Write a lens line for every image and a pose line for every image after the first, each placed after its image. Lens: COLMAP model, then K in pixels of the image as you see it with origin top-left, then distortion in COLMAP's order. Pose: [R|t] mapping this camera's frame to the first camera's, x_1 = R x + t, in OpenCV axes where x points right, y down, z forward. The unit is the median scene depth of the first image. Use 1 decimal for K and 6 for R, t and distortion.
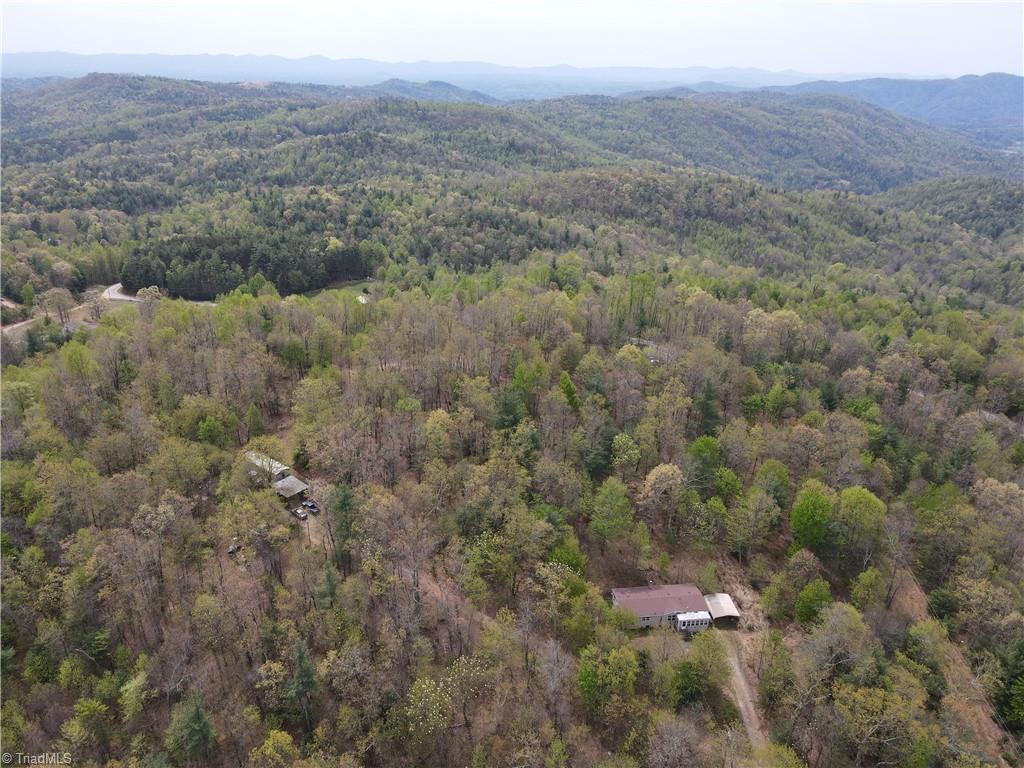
lens RADIAL K [[755.2, 0, 512.0], [0, 755.2, 384.0], [0, 0, 1]] dist [0.018597, 0.003769]
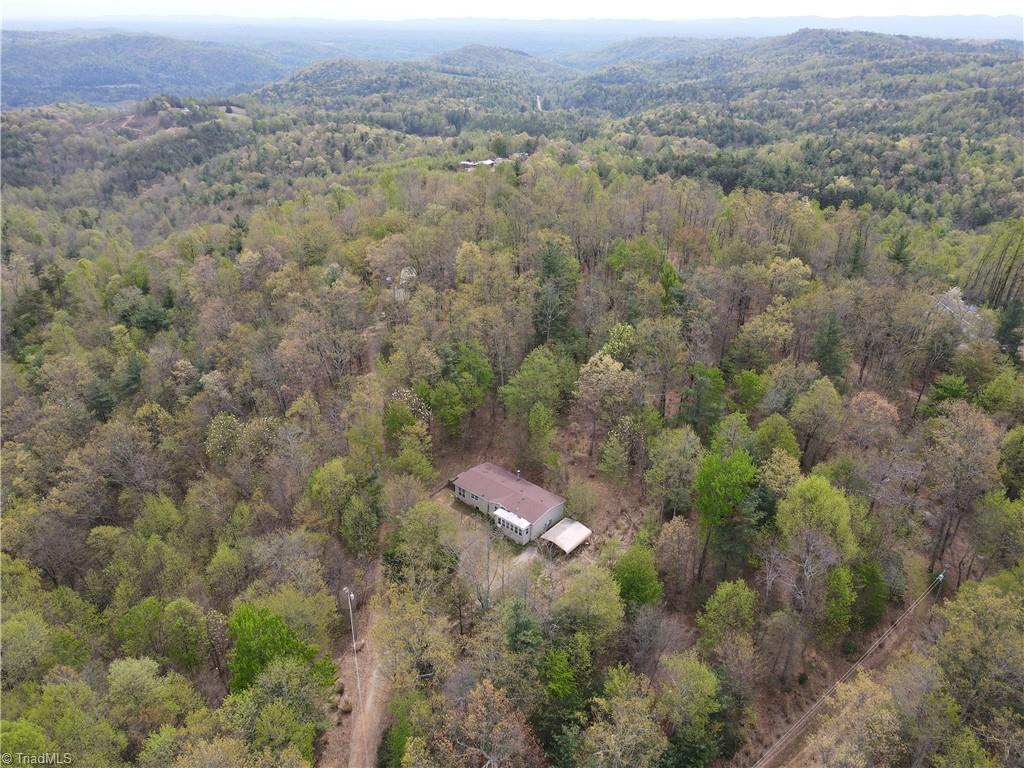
lens RADIAL K [[755.2, 0, 512.0], [0, 755.2, 384.0], [0, 0, 1]] dist [0.018597, 0.003769]
pose [[0.651097, 0.317524, -0.689385, 0.105040], [-0.293277, 0.942991, 0.157344, 0.005975], [0.700044, 0.099735, 0.707101, 0.057649]]
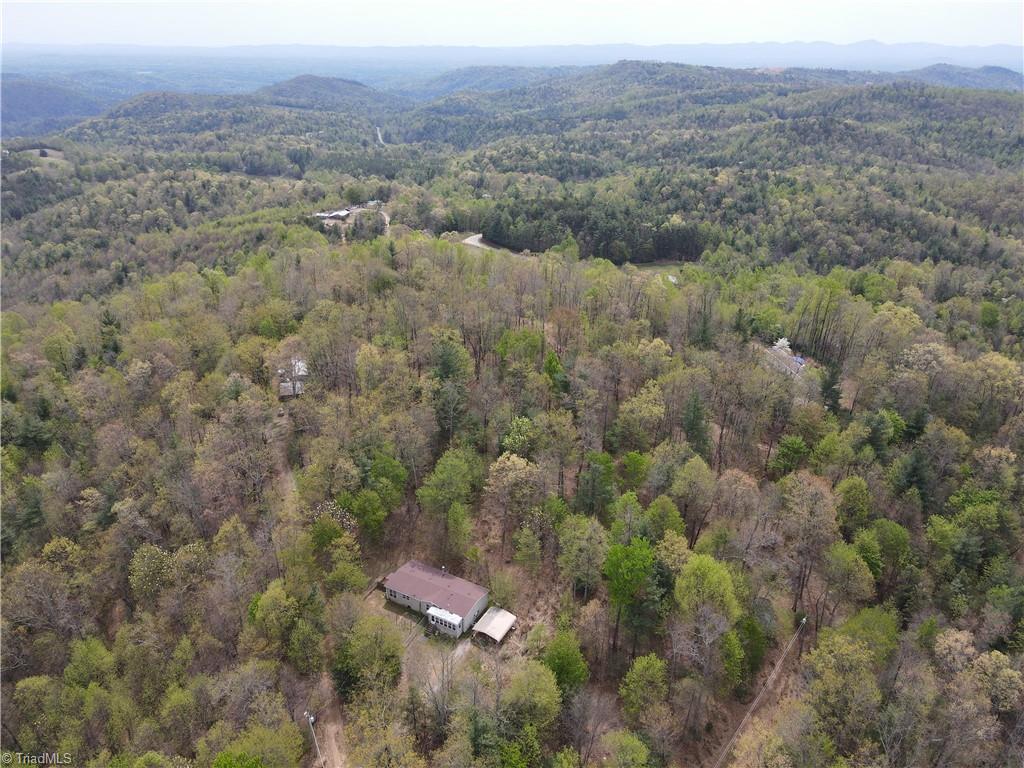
lens RADIAL K [[755.2, 0, 512.0], [0, 755.2, 384.0], [0, 0, 1]] dist [0.018597, 0.003769]
pose [[0.791693, 0.237950, -0.562675, 0.103295], [-0.231161, 0.969228, 0.084629, -0.007284], [0.565497, 0.063068, 0.822335, 0.041040]]
